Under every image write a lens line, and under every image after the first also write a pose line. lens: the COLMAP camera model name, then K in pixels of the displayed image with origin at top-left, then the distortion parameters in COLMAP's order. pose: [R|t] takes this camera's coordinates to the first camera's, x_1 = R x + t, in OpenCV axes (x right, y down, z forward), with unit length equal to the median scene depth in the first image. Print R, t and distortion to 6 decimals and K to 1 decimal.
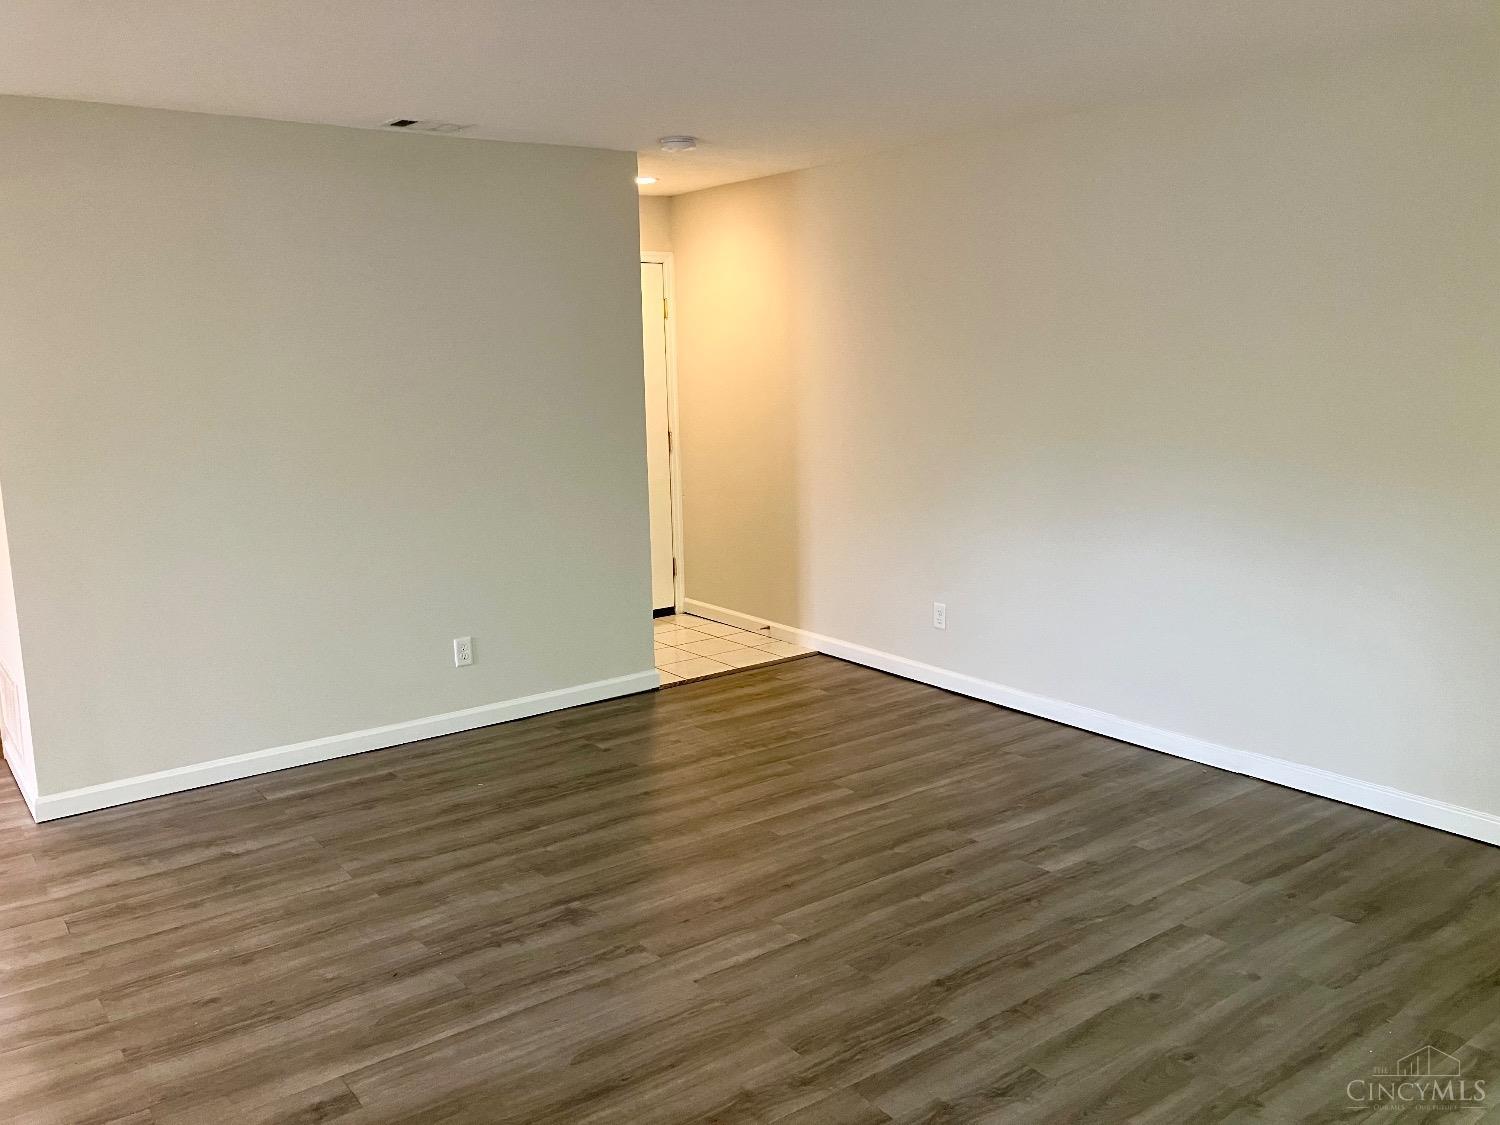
lens RADIAL K [[1233.0, 0, 750.0], [0, 1233.0, 562.5], [0, 0, 1]] dist [0.046672, -0.001881]
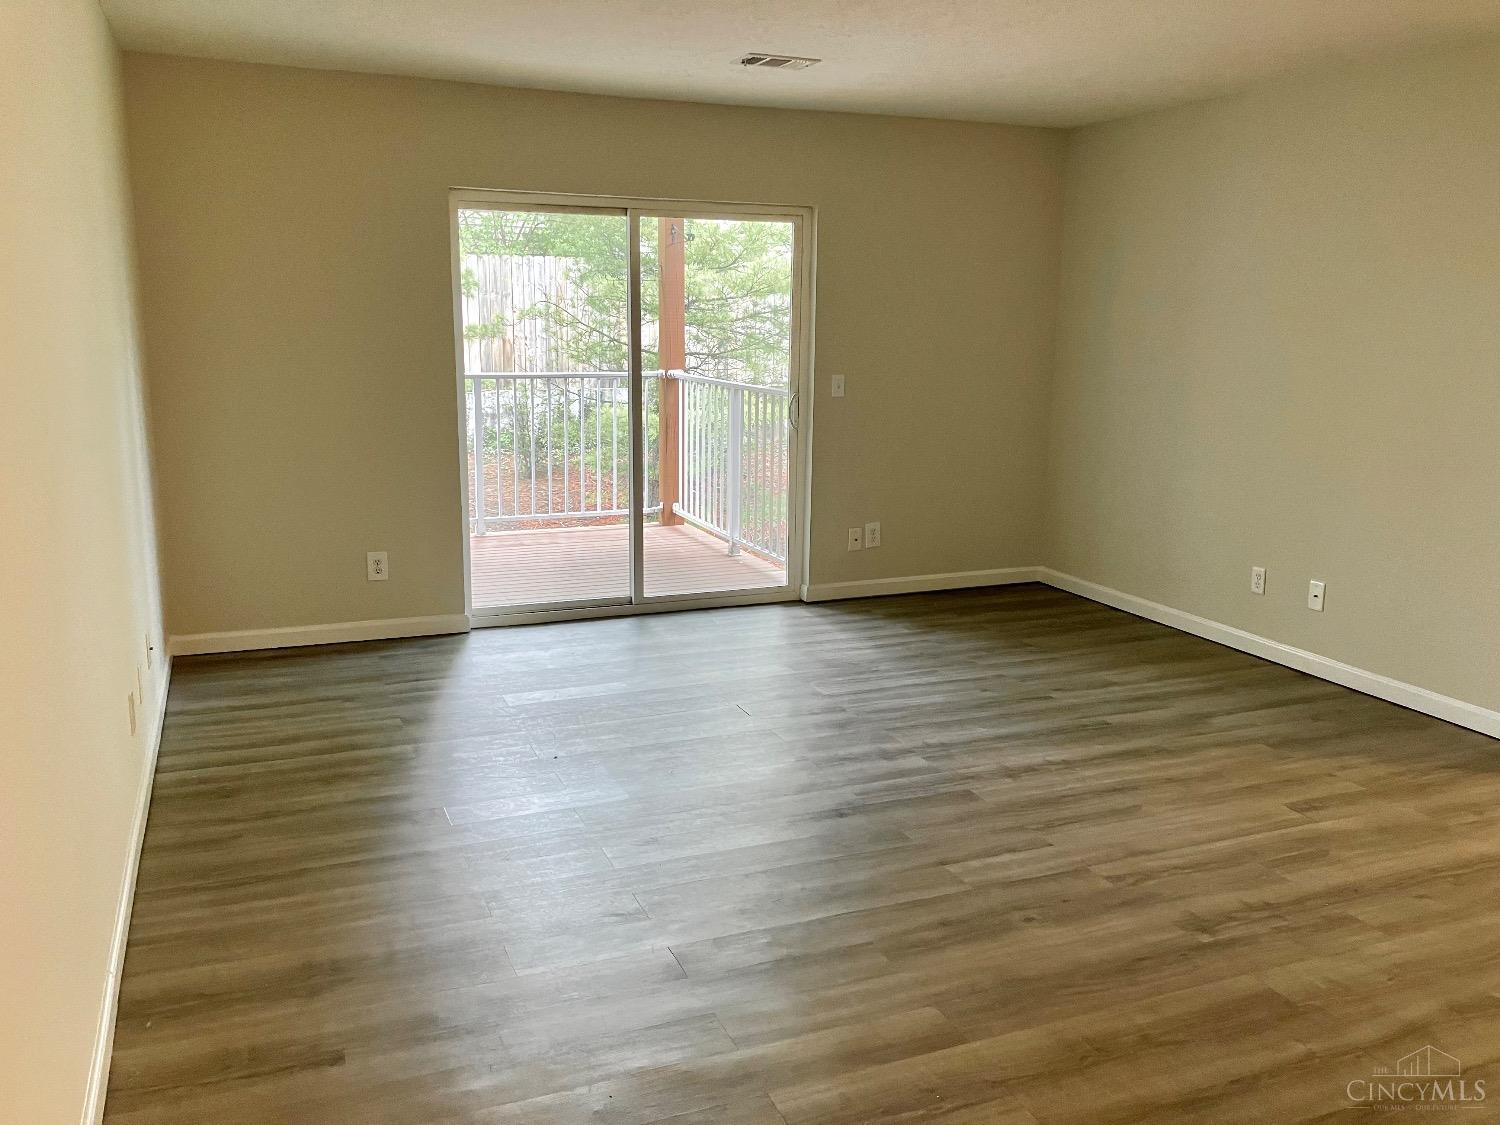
lens RADIAL K [[1233.0, 0, 750.0], [0, 1233.0, 562.5], [0, 0, 1]] dist [0.046672, -0.001881]
pose [[-0.969764, -0.041739, 0.240451, -0.036511], [0.047486, 0.934163, 0.353674, -0.297311], [-0.239382, 0.354398, -0.903935, 1.882229]]
